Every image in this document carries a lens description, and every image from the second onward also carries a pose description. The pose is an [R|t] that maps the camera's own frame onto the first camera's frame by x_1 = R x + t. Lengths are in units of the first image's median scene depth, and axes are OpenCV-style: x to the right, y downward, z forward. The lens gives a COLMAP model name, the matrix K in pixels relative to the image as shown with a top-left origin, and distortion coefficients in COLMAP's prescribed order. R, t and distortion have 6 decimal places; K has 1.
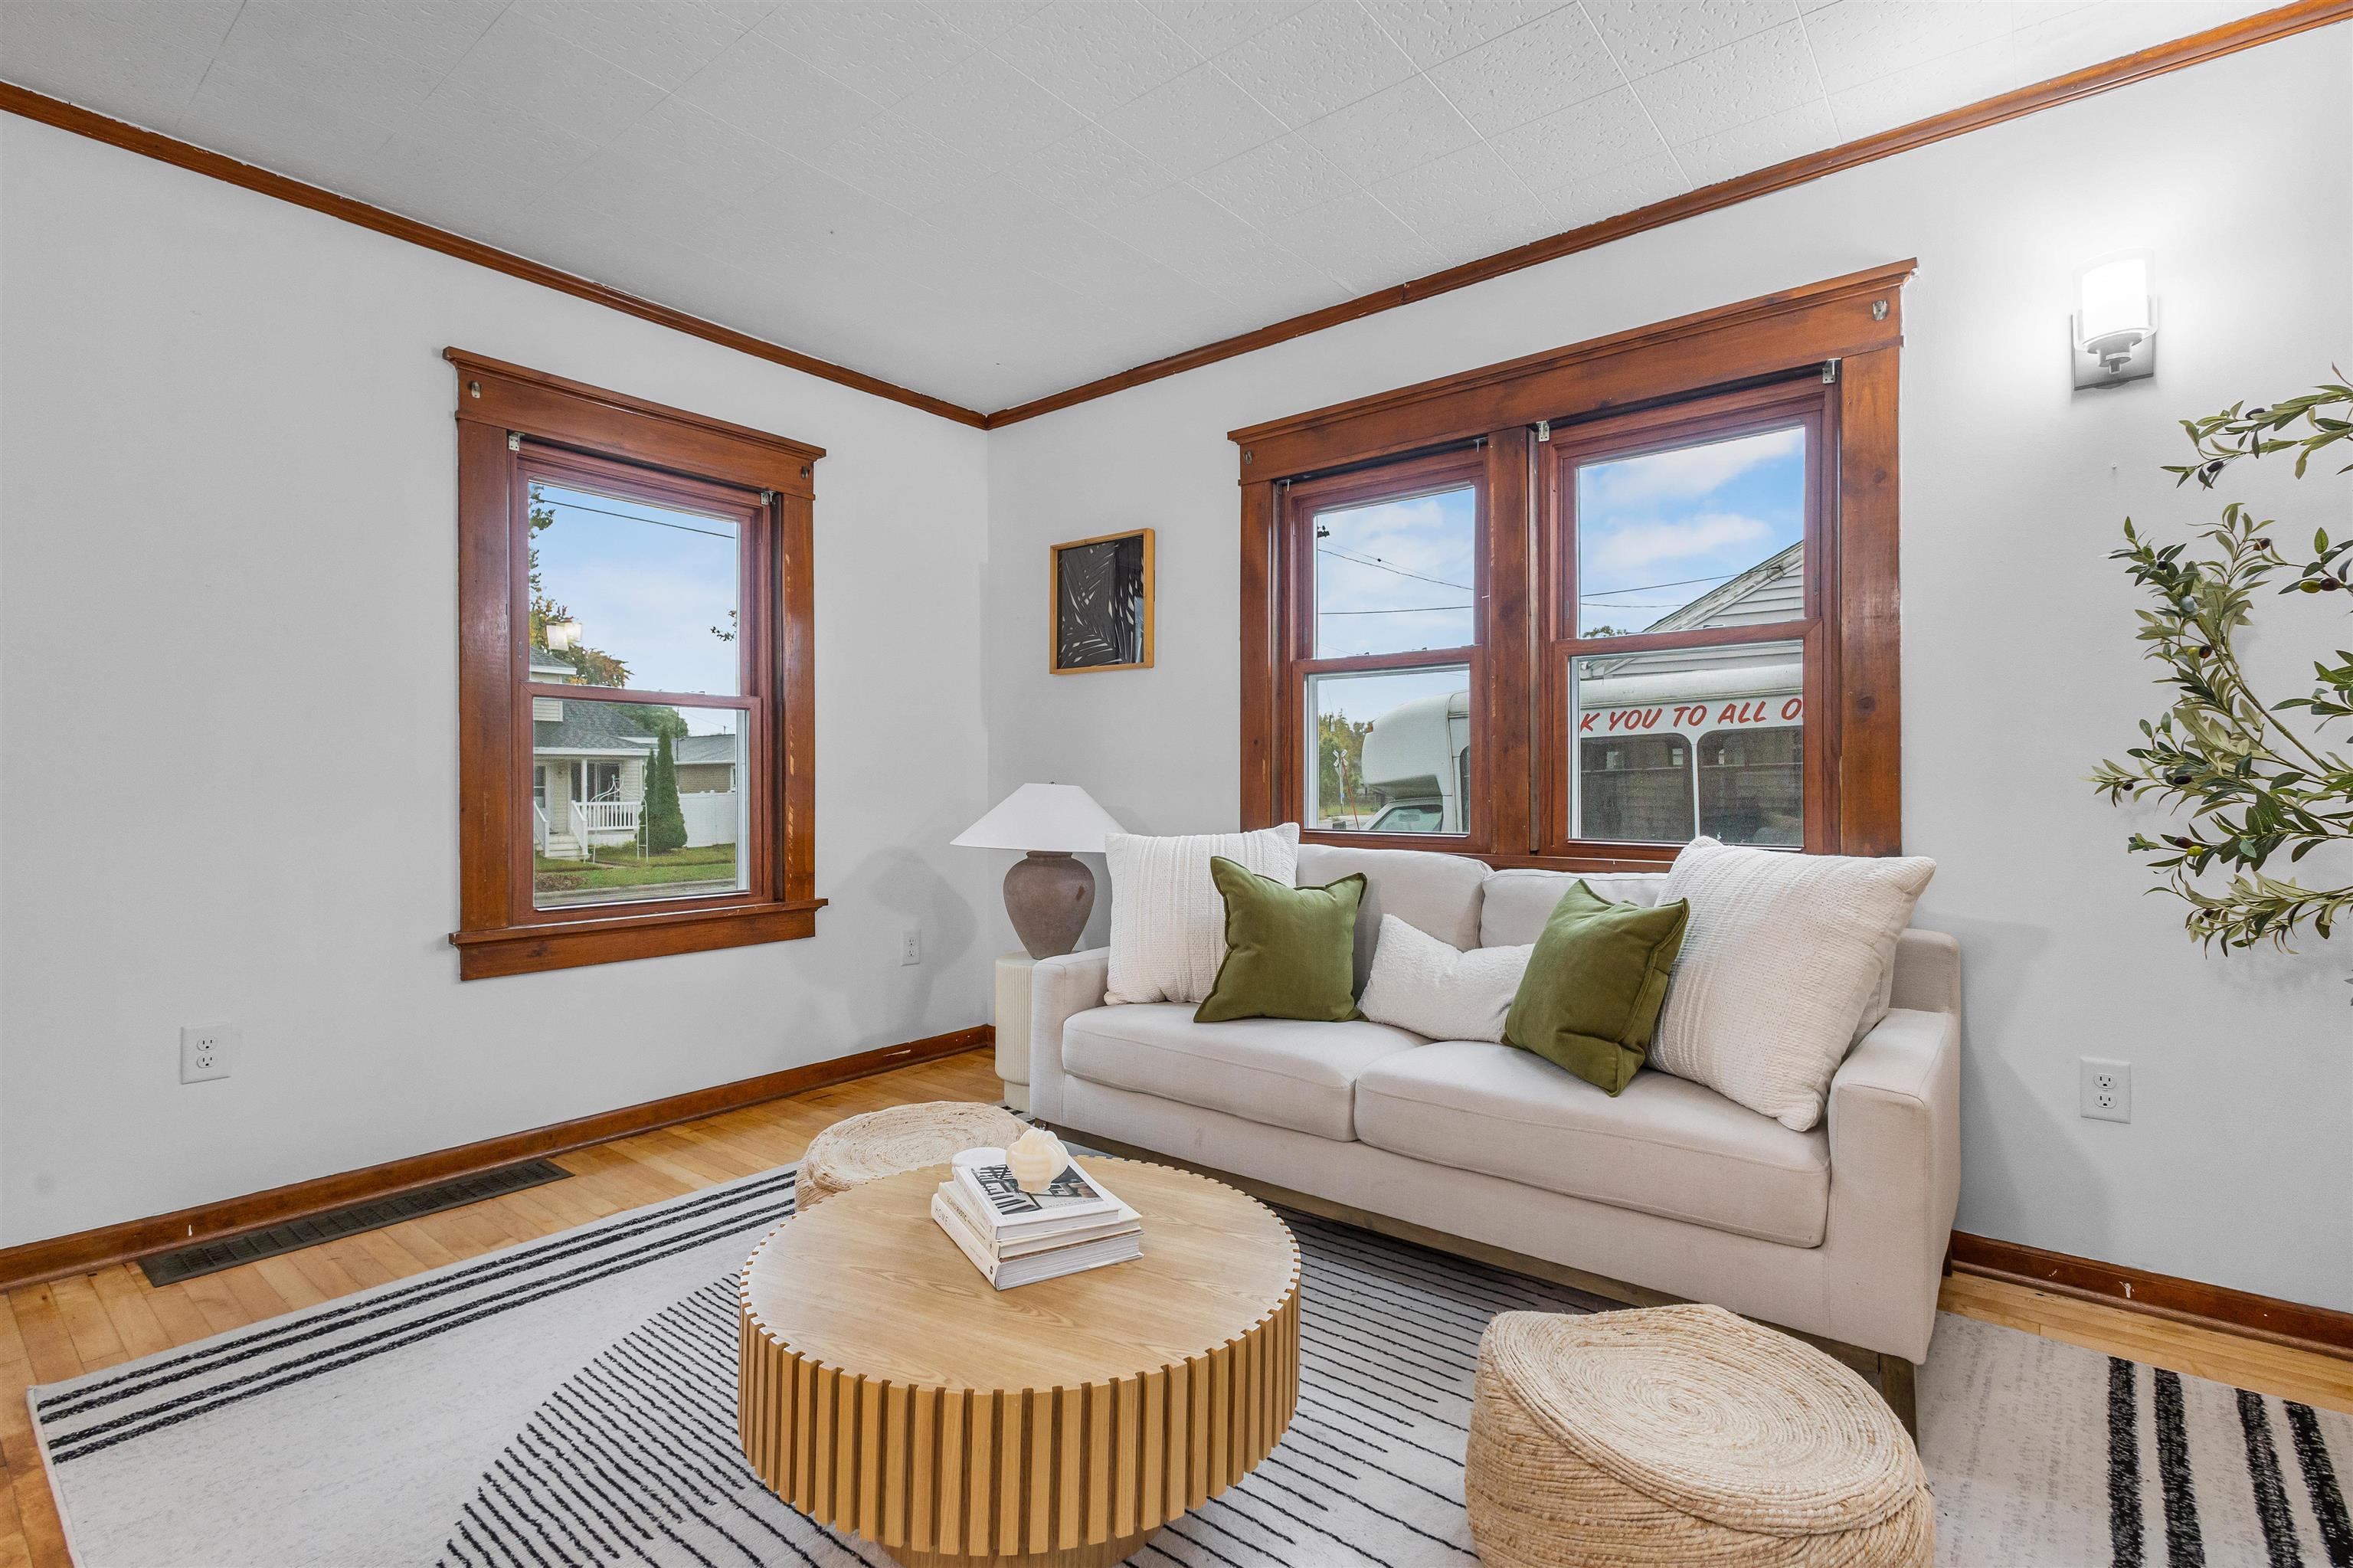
lens RADIAL K [[1085.0, 0, 1142.8], [0, 1085.0, 782.7], [0, 0, 1]] dist [0.006095, -0.001869]
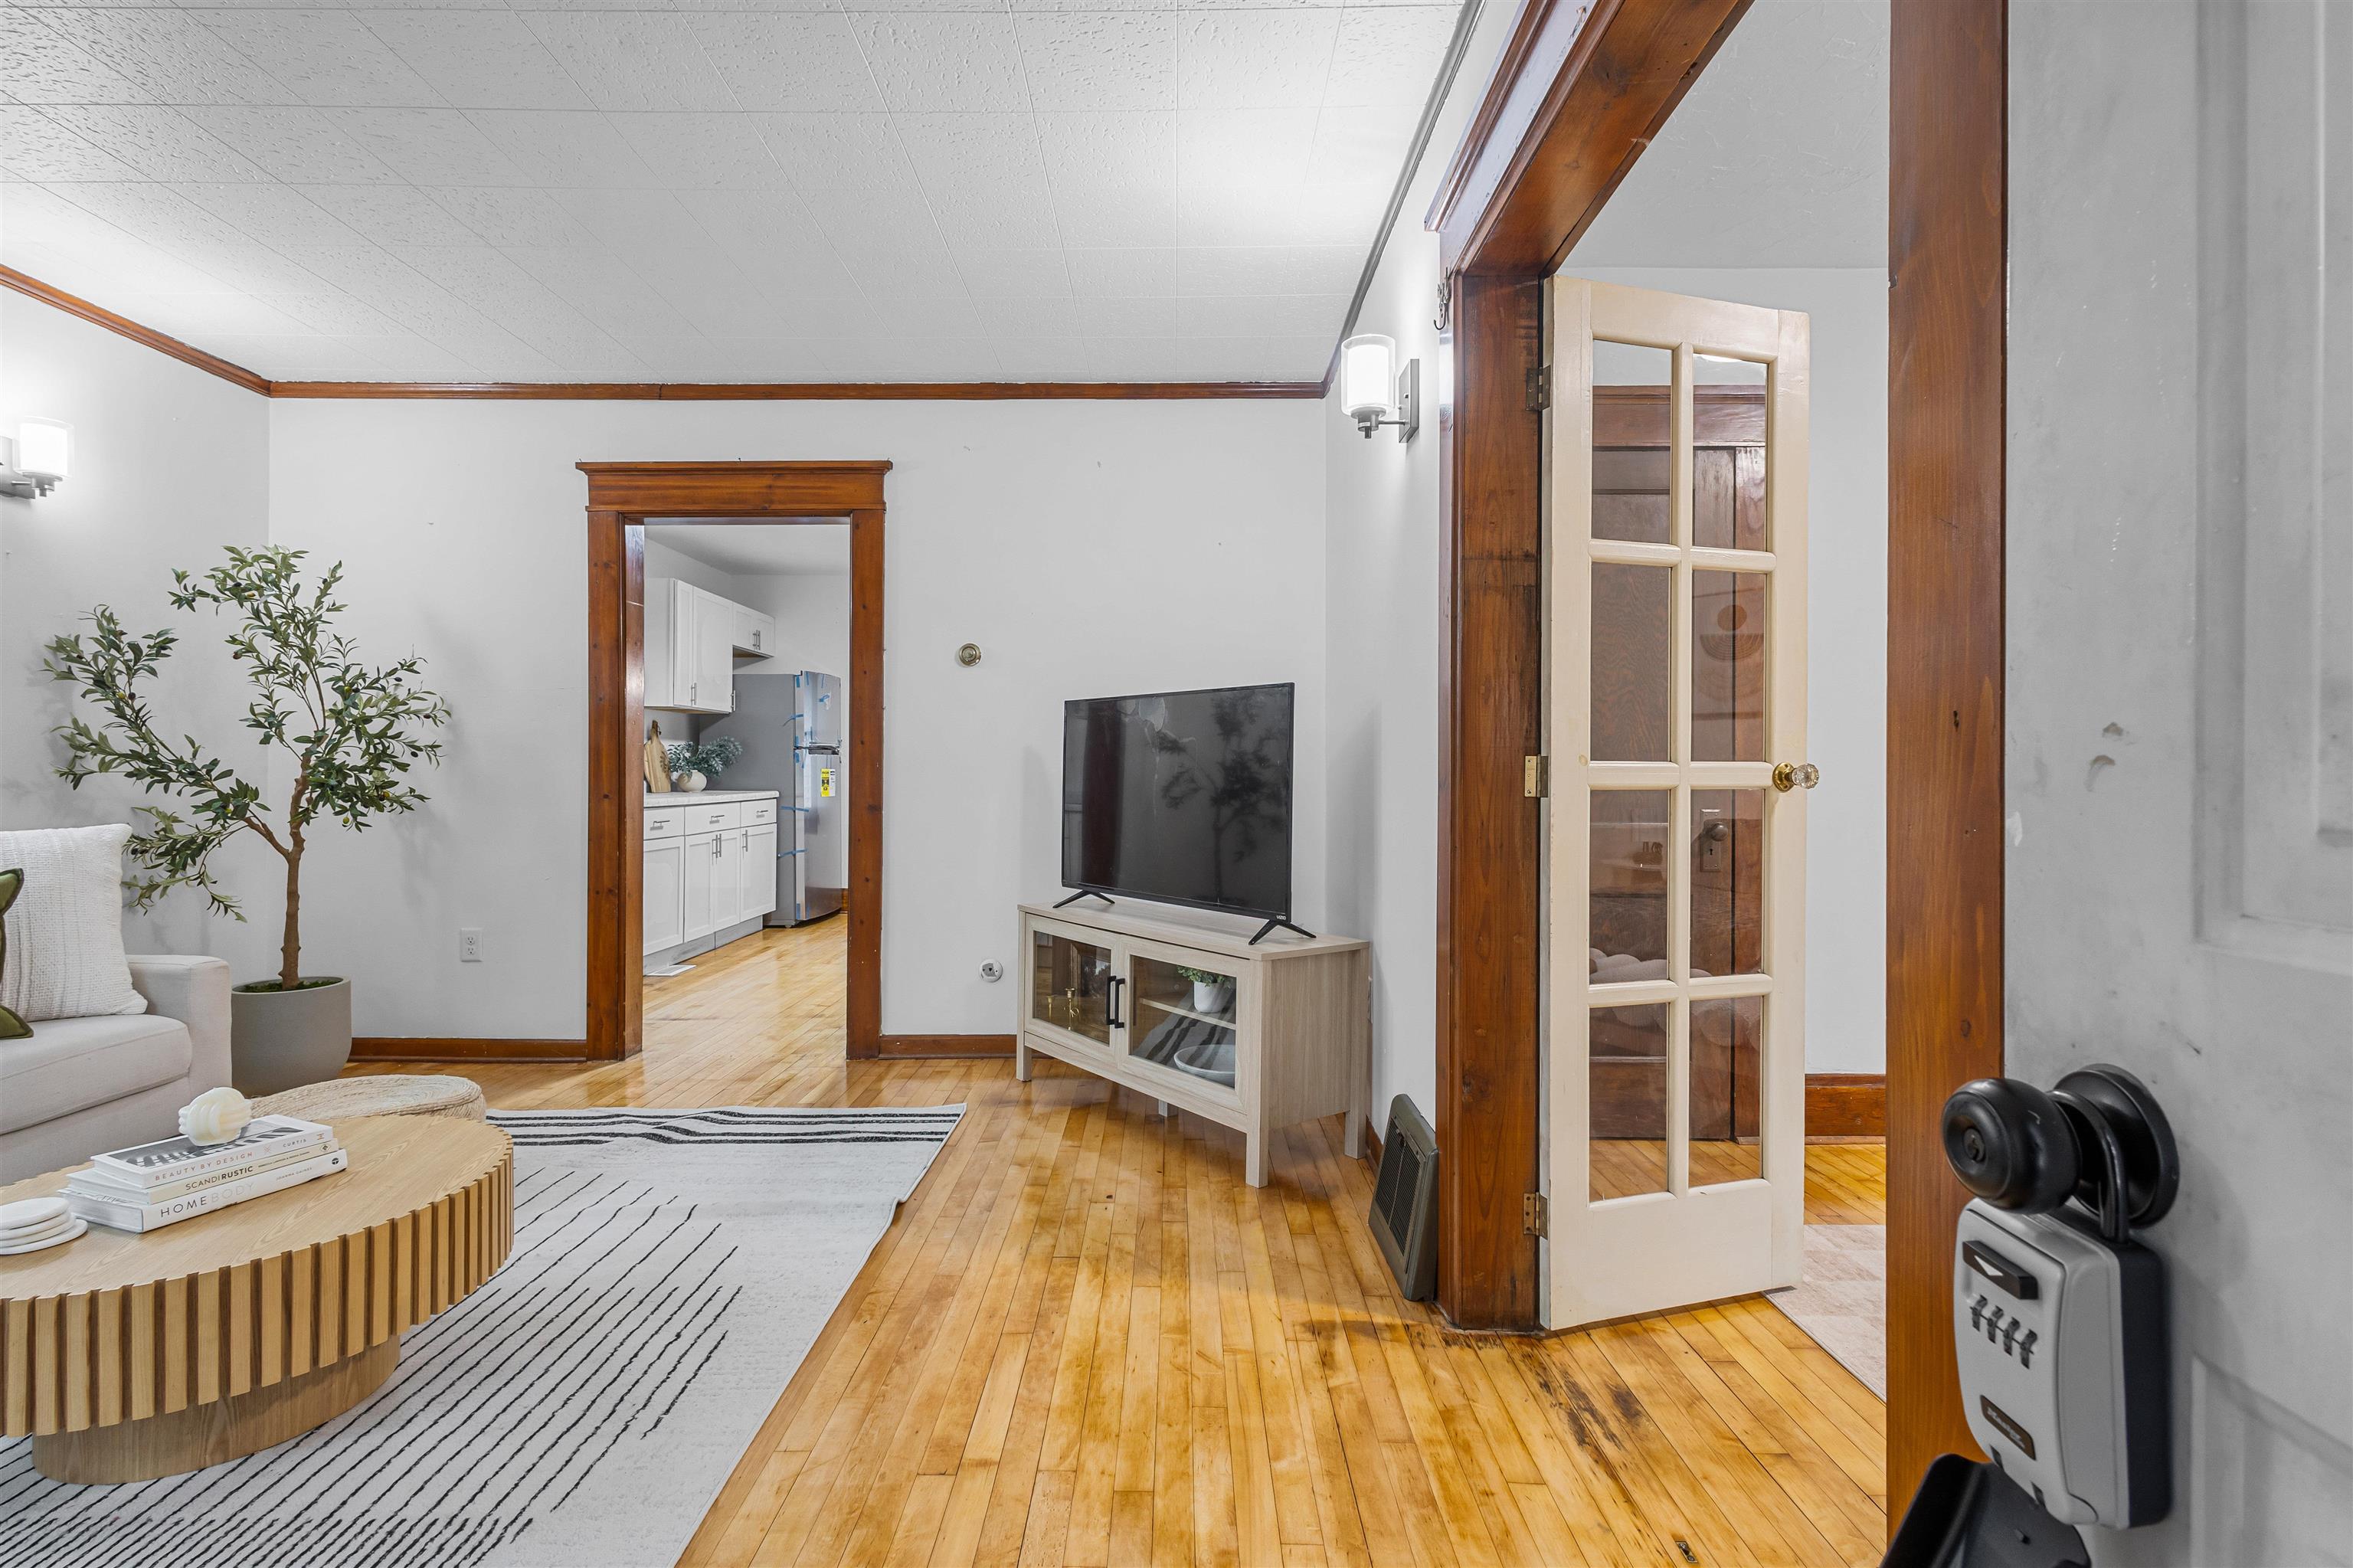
lens RADIAL K [[1085.0, 0, 1178.4], [0, 1085.0, 772.6], [0, 0, 1]] dist [0.006095, -0.001869]
pose [[-0.639339, -0.001343, 0.768924, -0.900821], [-0.006070, 0.999976, -0.003300, -0.002723], [-0.768901, -0.006777, -0.639332, 0.547335]]
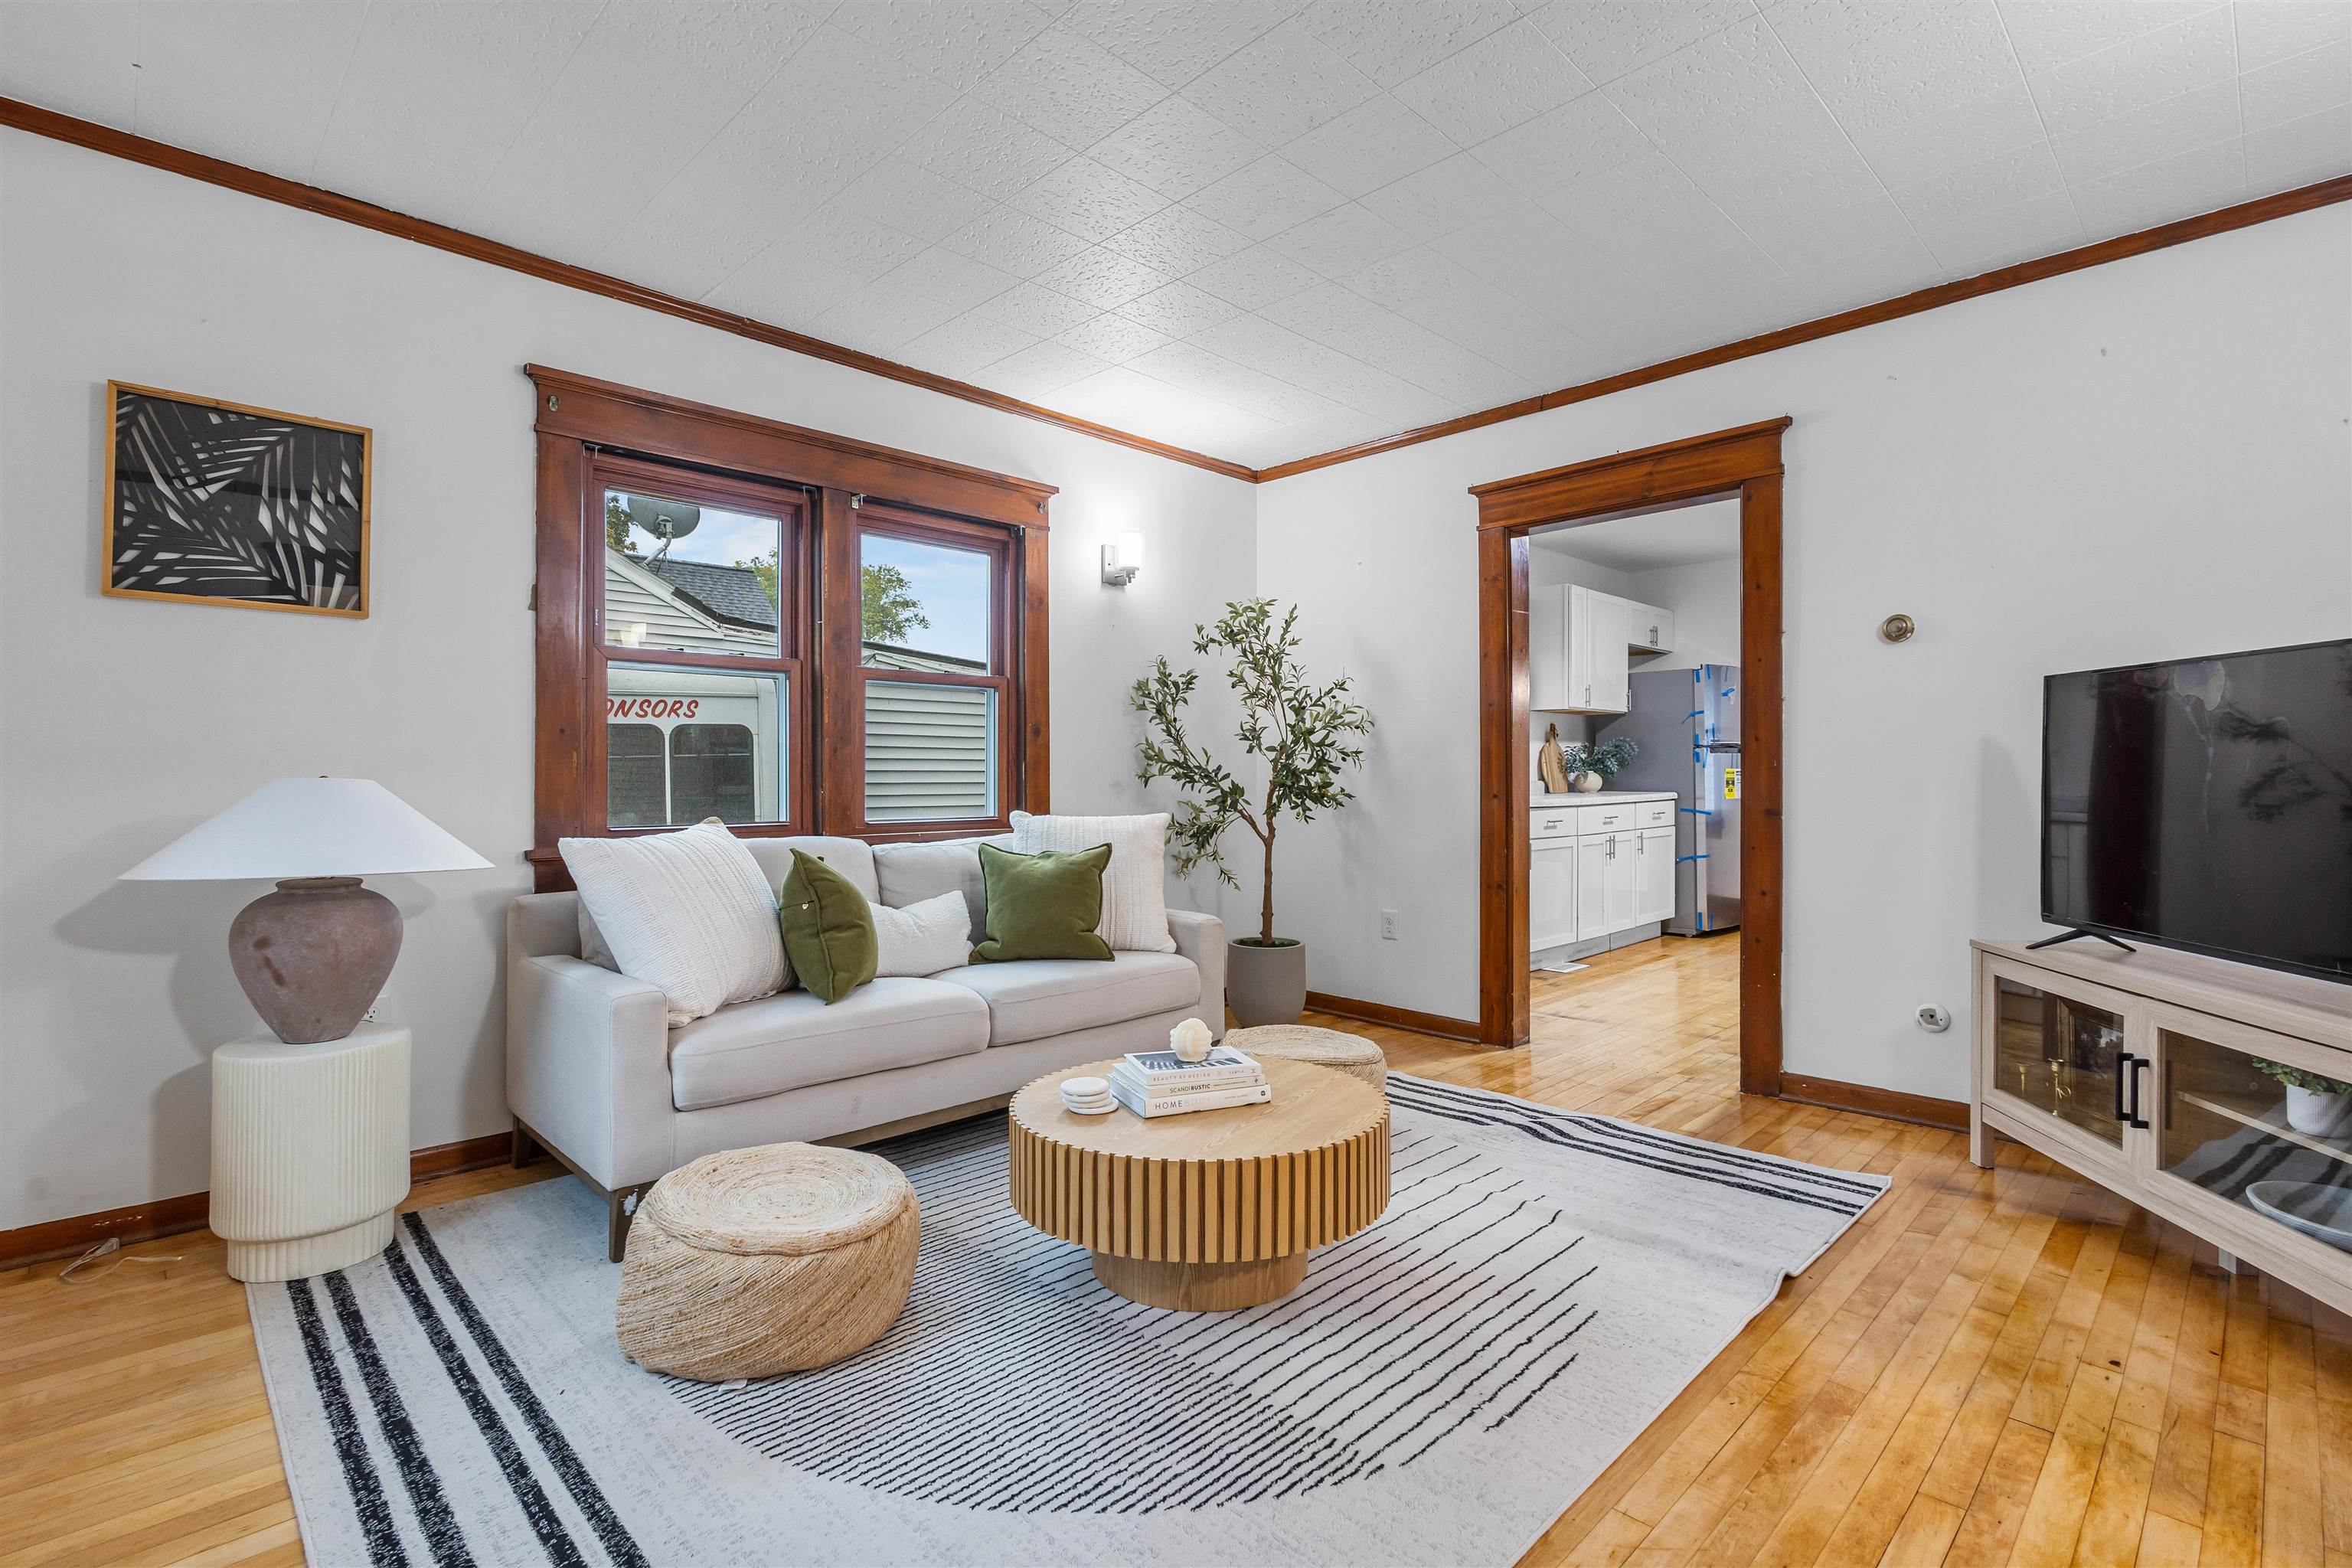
lens RADIAL K [[1084.5, 0, 1178.2], [0, 1084.5, 767.2], [0, 0, 1]] dist [0.006095, -0.001869]
pose [[0.105978, 0.005597, 0.994353, -0.874735], [-0.001209, 0.999984, -0.005500, -0.003326], [-0.994368, -0.000619, 0.105983, 0.494791]]
